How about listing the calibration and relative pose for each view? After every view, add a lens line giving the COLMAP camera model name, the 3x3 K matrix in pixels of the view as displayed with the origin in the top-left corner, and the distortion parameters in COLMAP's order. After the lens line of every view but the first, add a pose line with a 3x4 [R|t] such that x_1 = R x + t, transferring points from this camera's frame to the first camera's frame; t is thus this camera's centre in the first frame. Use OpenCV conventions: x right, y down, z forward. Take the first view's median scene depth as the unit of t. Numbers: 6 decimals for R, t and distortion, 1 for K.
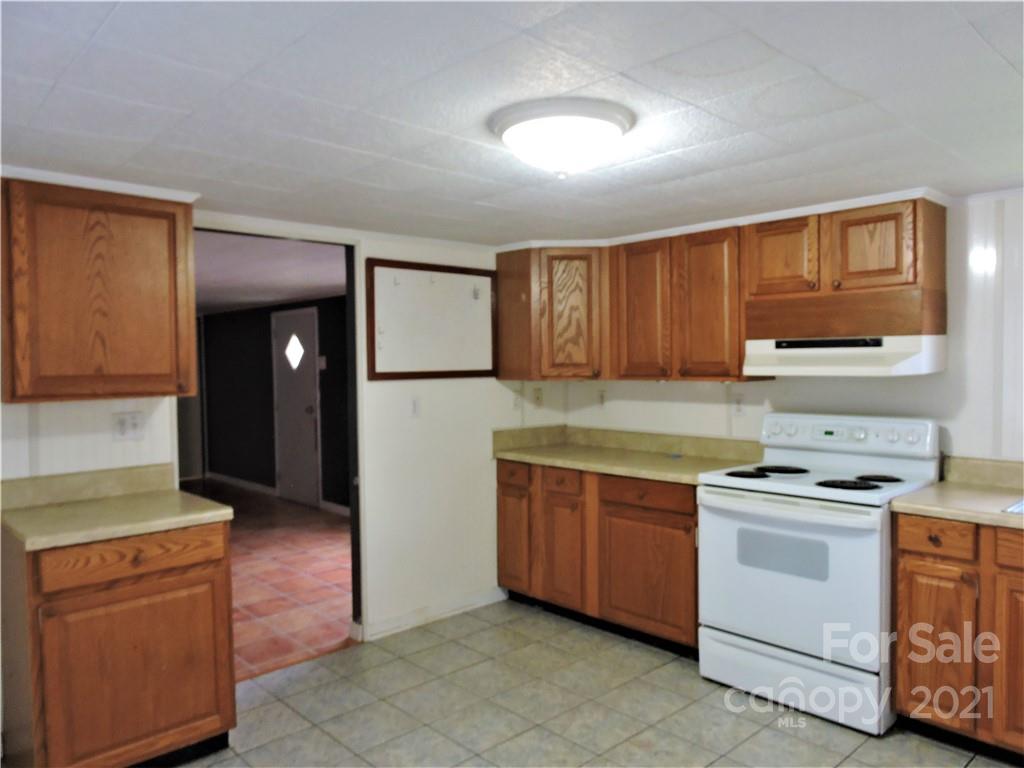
lens RADIAL K [[735.2, 0, 531.2], [0, 735.2, 391.8], [0, 0, 1]] dist [0.001855, -0.008498]
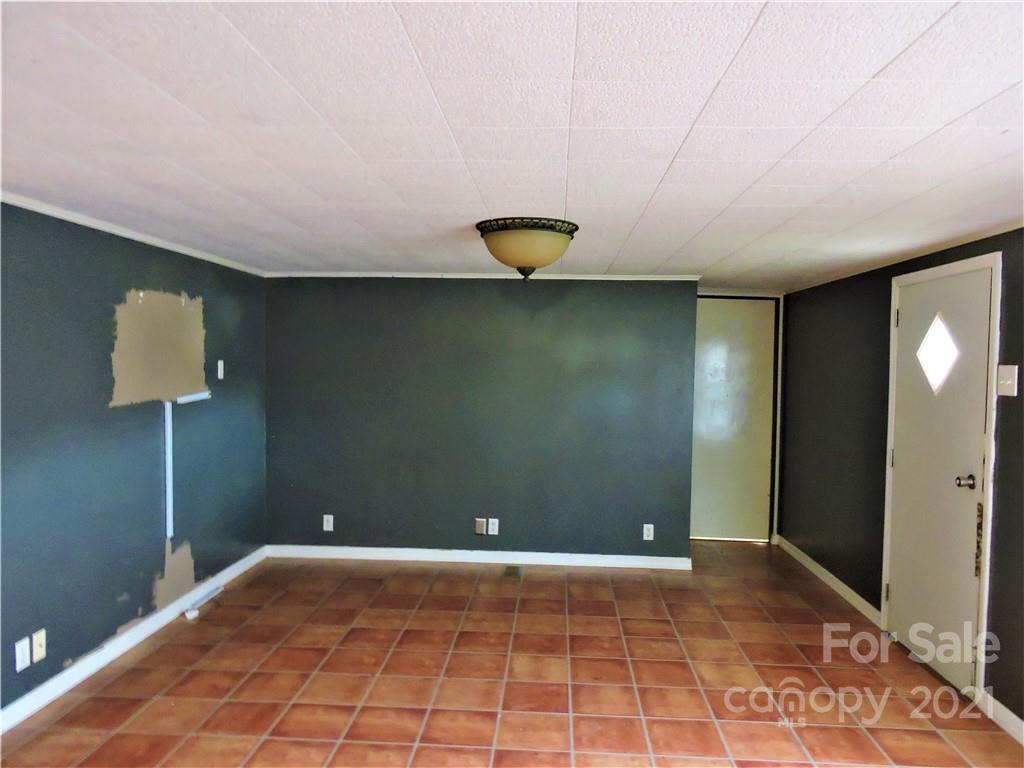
lens RADIAL K [[735.2, 0, 511.7], [0, 735.2, 389.4], [0, 0, 1]] dist [0.001855, -0.008498]
pose [[0.680712, 0.053403, -0.730602, -0.340774], [-0.055156, 0.998245, 0.021577, -0.055451], [0.730471, 0.025609, 0.682463, 1.004512]]
